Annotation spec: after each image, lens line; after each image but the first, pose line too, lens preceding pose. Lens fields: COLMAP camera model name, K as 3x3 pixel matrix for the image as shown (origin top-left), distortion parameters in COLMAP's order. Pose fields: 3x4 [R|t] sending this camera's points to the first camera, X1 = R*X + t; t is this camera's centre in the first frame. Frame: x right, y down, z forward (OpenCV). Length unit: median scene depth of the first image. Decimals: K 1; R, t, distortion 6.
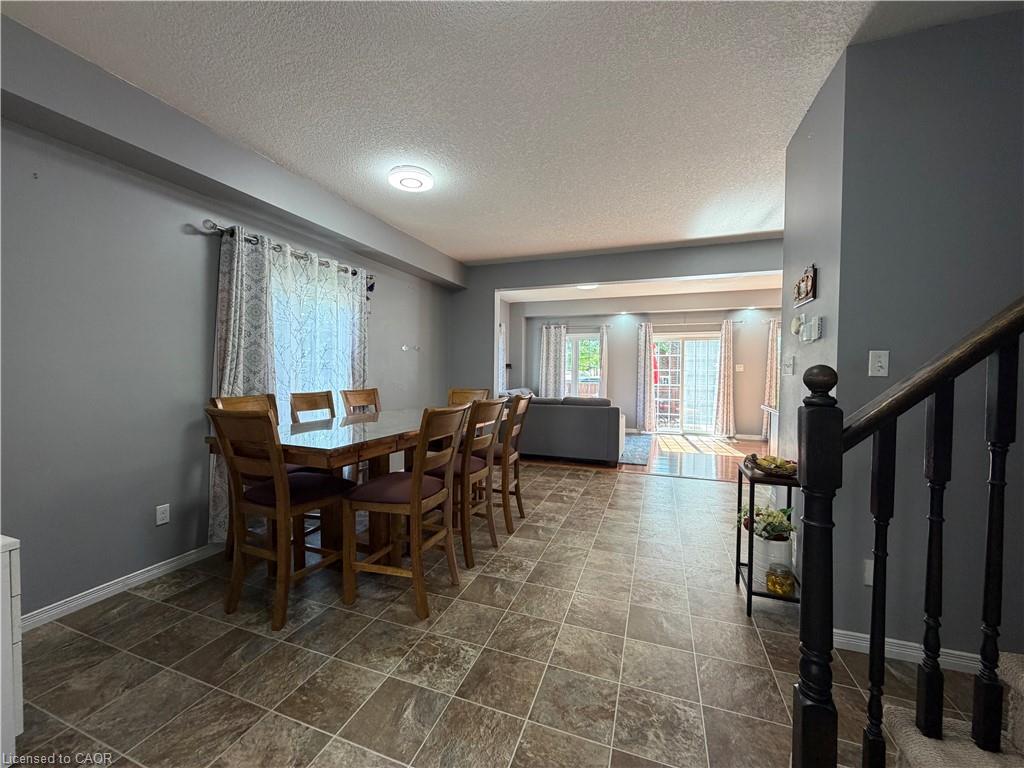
lens RADIAL K [[408.8, 0, 505.1], [0, 408.8, 381.8], [0, 0, 1]] dist [-0.001577, 0.000197]
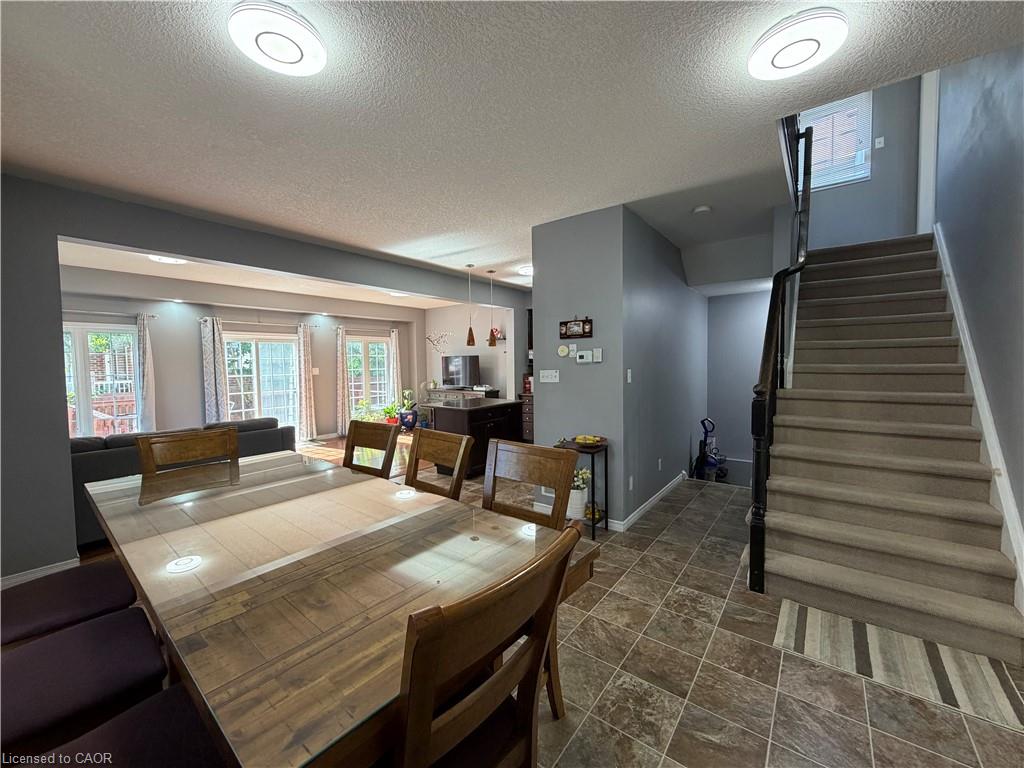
lens RADIAL K [[408.8, 0, 510.2], [0, 408.8, 382.0], [0, 0, 1]] dist [-0.001577, 0.000197]
pose [[0.292206, -0.056510, 0.954685, -0.426162], [0.045207, 0.997953, 0.045234, -0.049576], [-0.955286, 0.029941, 0.294162, 0.375458]]
